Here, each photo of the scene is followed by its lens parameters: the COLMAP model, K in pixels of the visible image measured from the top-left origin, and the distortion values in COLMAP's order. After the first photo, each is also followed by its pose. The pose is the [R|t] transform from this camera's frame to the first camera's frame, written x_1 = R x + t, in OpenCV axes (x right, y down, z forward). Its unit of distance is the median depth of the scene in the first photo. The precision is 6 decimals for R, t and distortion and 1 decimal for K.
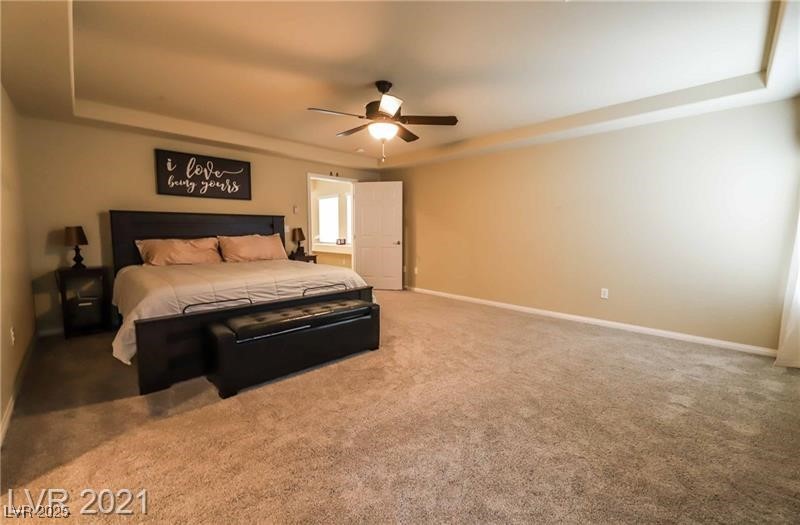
lens RADIAL K [[338.1, 0, 400.0], [0, 338.1, 262.5], [0, 0, 1]] dist [0.001679, 0.000052]
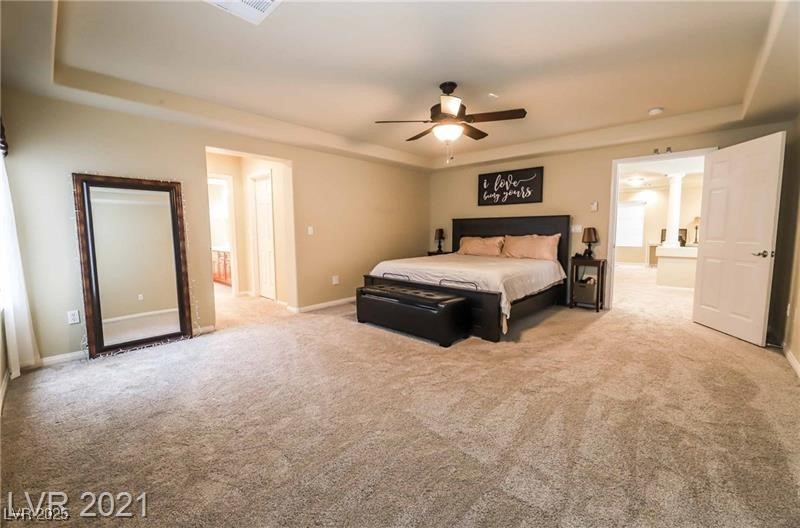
lens RADIAL K [[337.0, 0, 400.0], [0, 337.0, 264.0], [0, 0, 1]] dist [-0.000116, -0.000038]
pose [[0.021509, 0.097428, -0.995010, 0.694106], [-0.088559, 0.991514, 0.095171, -0.059961], [0.995839, 0.086070, 0.029955, 0.609510]]
